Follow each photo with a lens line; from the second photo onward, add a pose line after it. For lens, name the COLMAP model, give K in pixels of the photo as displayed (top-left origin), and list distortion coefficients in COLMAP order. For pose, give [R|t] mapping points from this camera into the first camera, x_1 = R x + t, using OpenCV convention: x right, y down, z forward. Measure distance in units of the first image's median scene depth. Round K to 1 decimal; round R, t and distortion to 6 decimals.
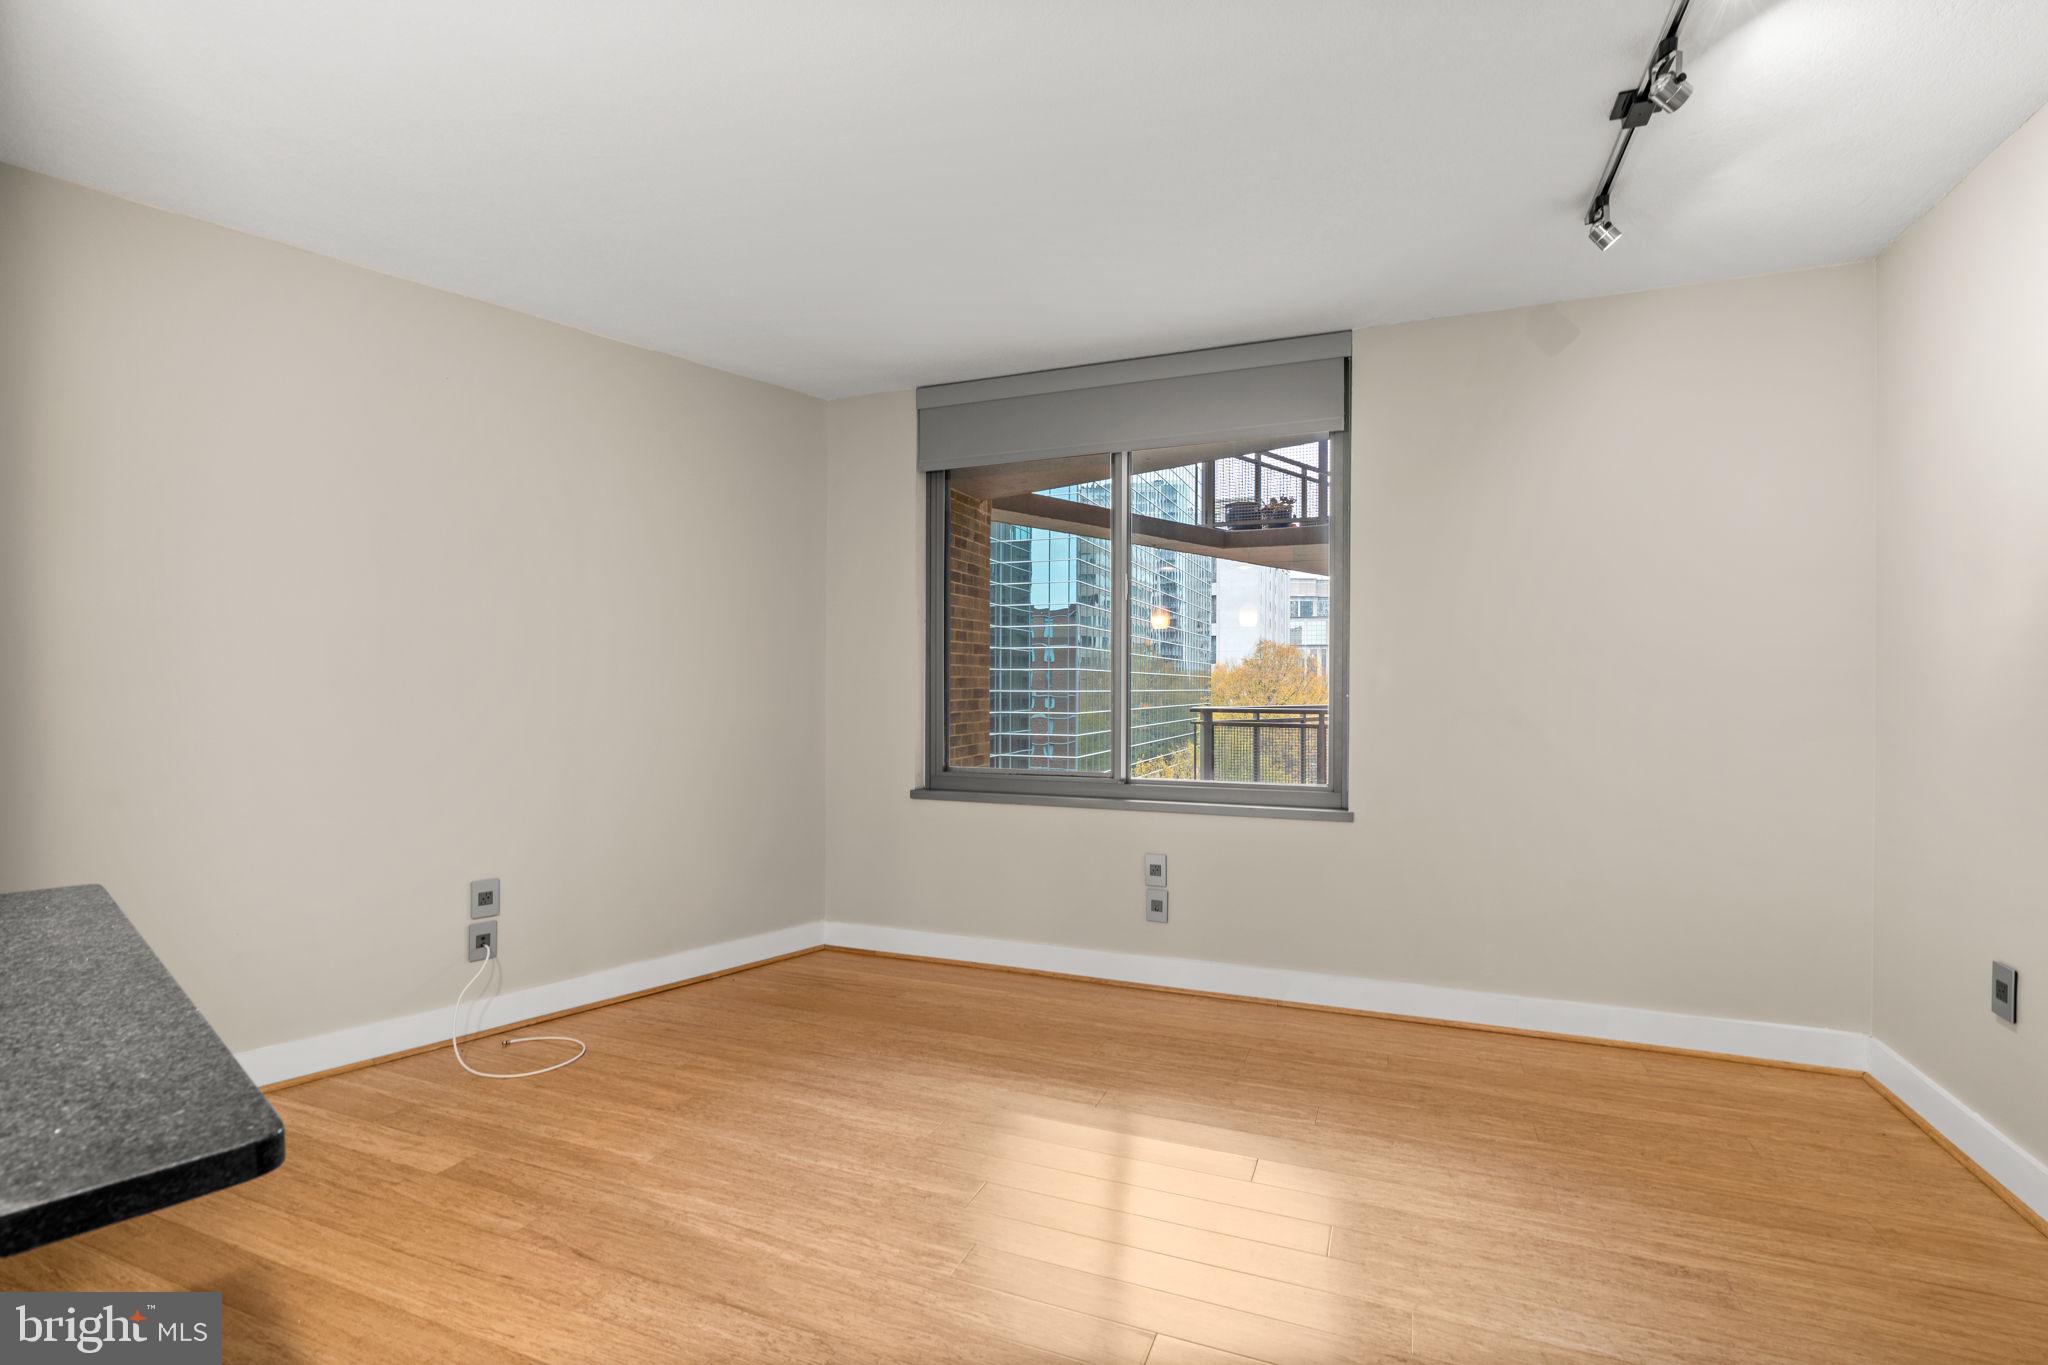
lens RADIAL K [[933.3, 0, 1028.6], [0, 933.3, 686.7], [0, 0, 1]] dist [-0.001813, 0.001064]
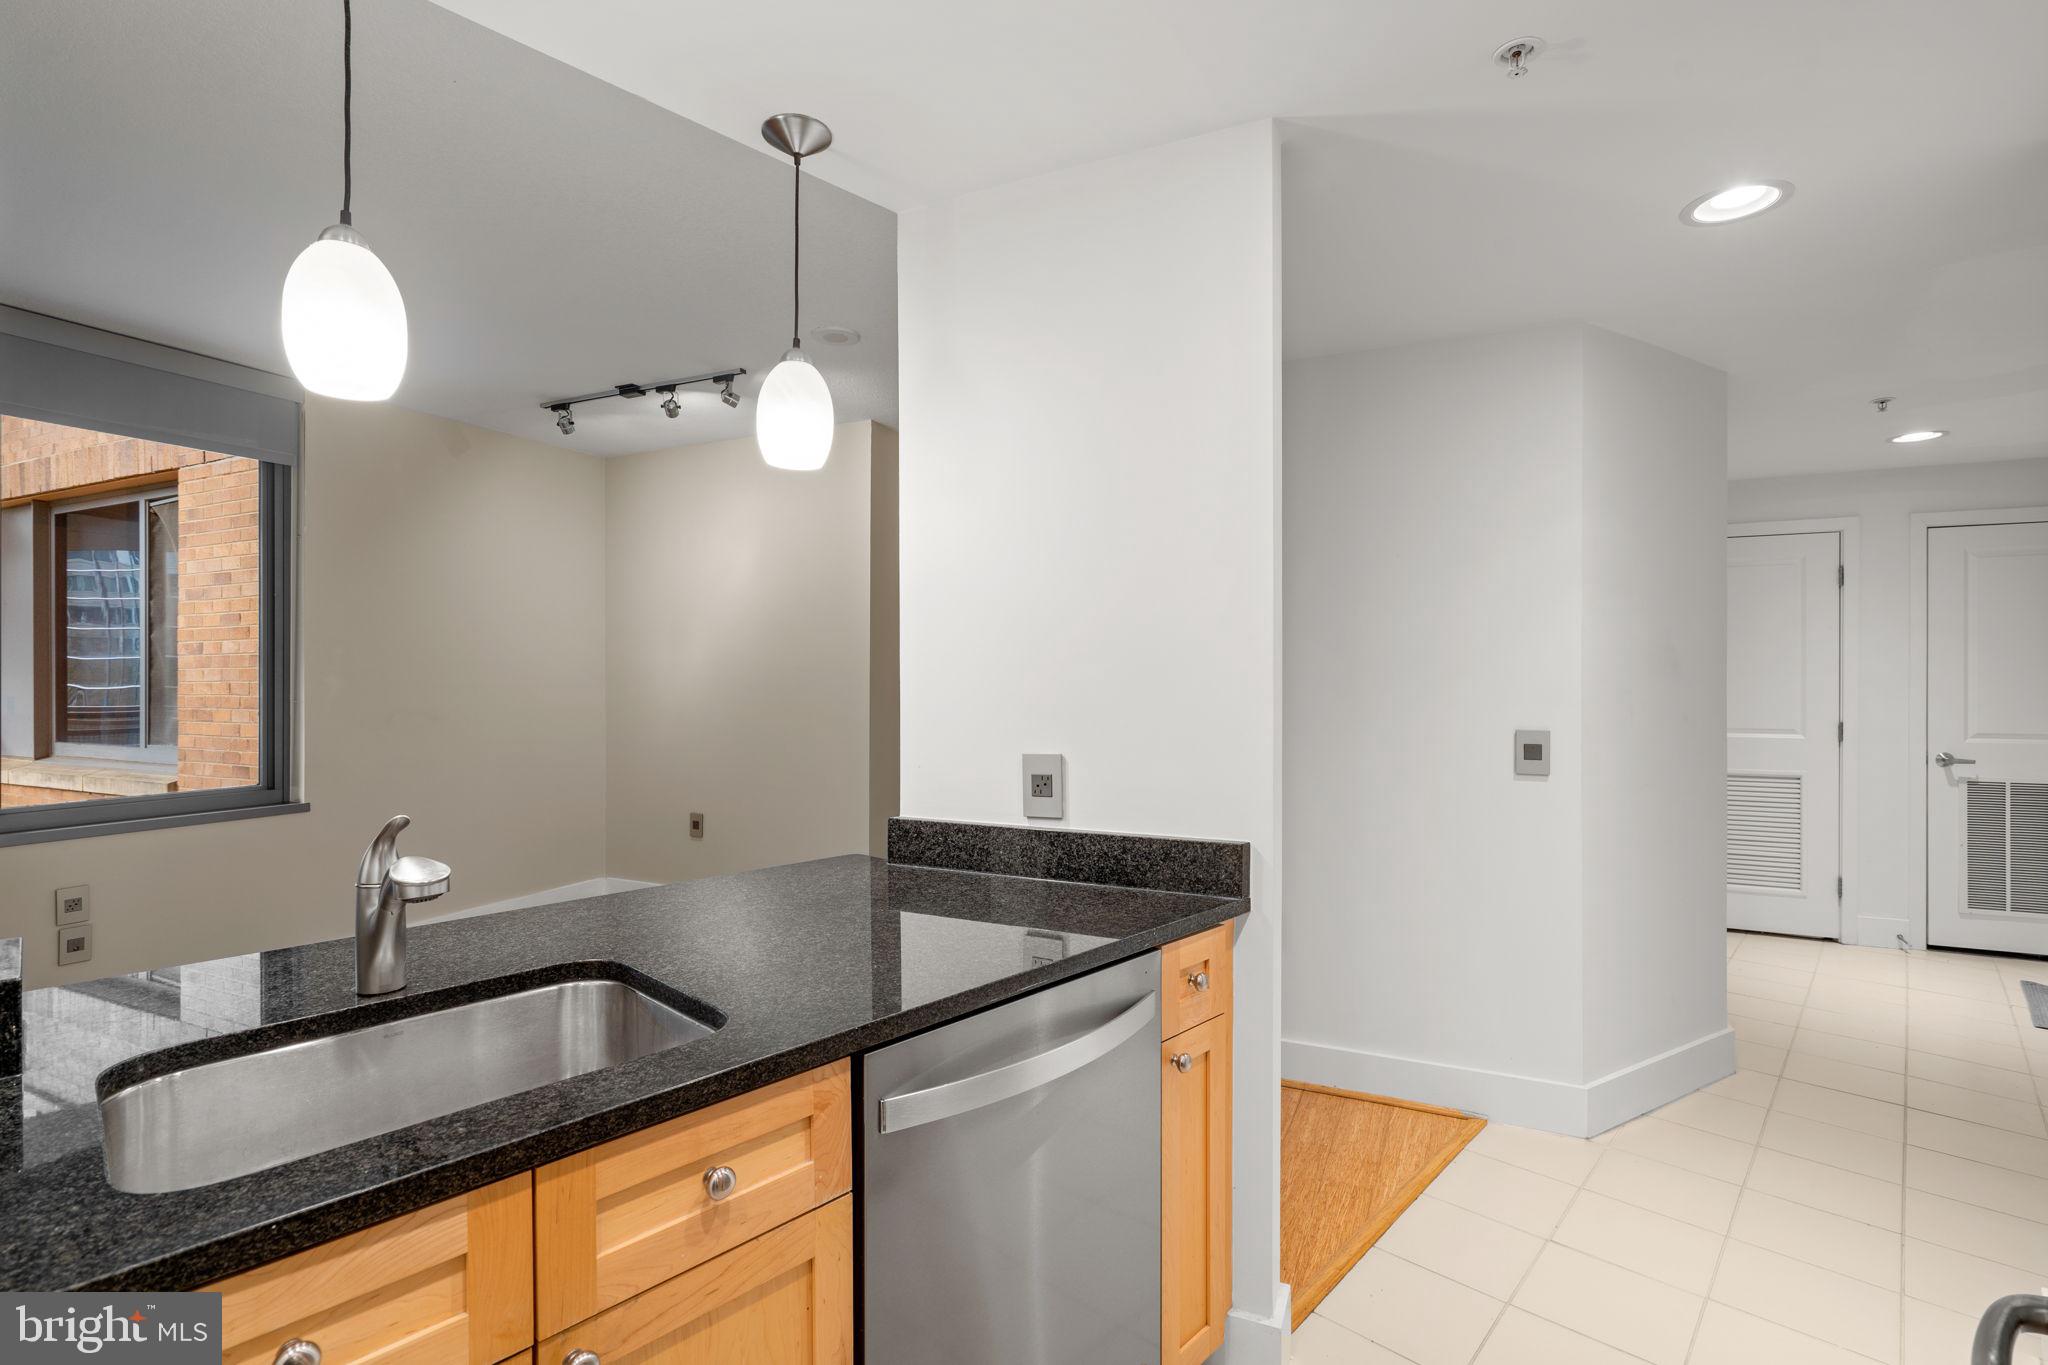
lens RADIAL K [[933.3, 0, 1028.6], [0, 933.3, 686.7], [0, 0, 1]] dist [-0.001813, 0.001064]
pose [[0.047906, -0.011856, 0.998781, -0.995194], [0.000585, 0.999930, 0.011842, -0.028824], [-0.998852, 0.000017, 0.047910, 0.074089]]
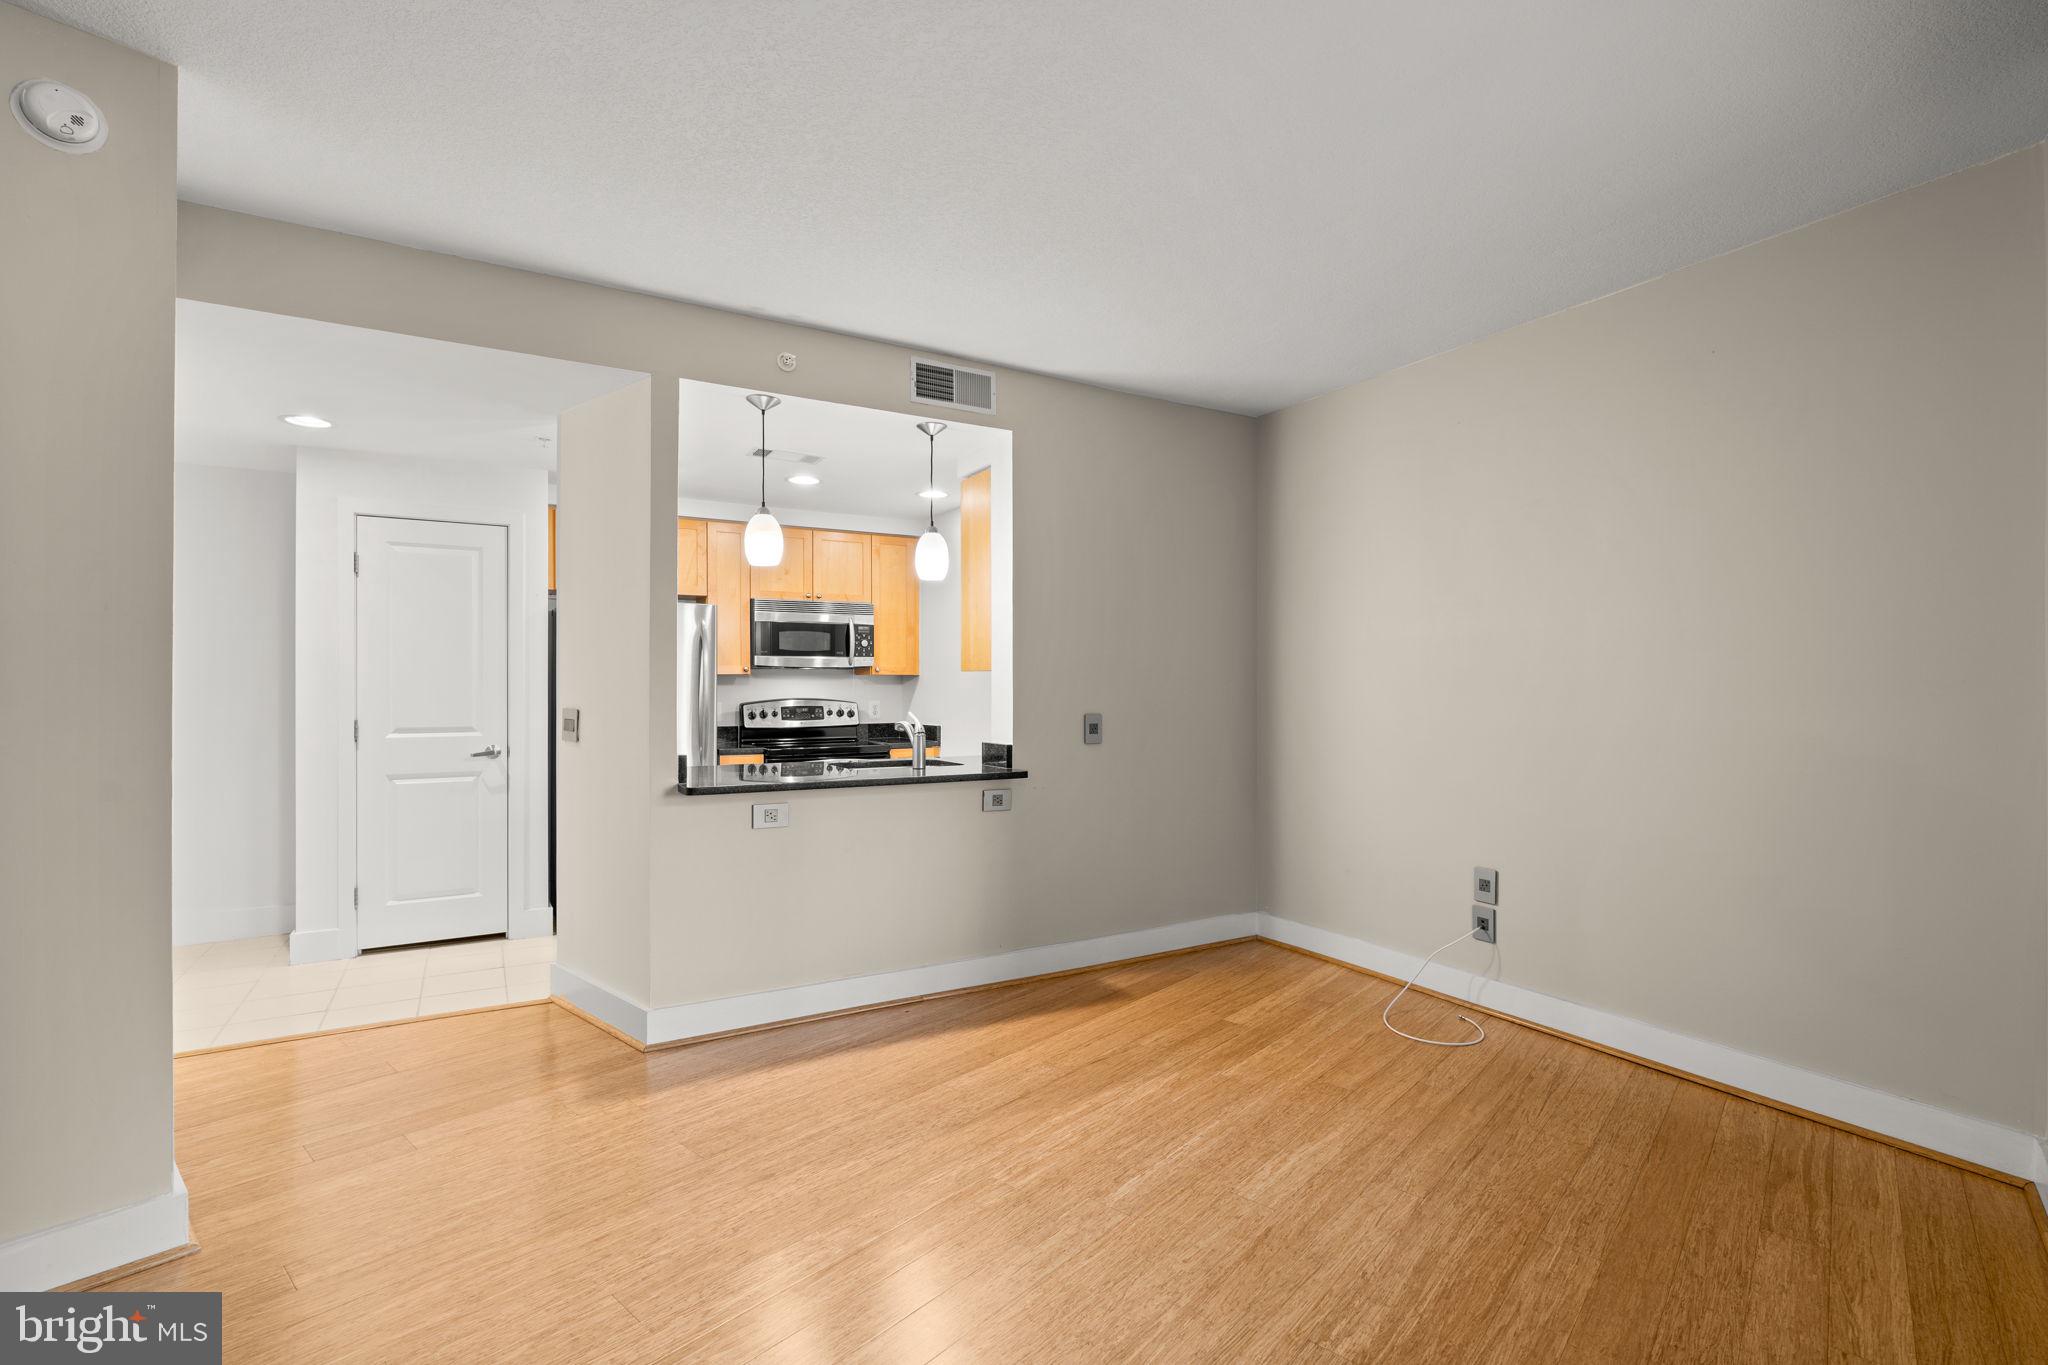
lens RADIAL K [[933.3, 0, 1028.6], [0, 933.3, 686.7], [0, 0, 1]] dist [-0.001813, 0.001064]
pose [[-0.326105, -0.004282, -0.945324, 0.760014], [-0.002745, 0.999990, -0.003582, 0.000932], [0.945330, 0.001427, -0.326113, 1.045380]]
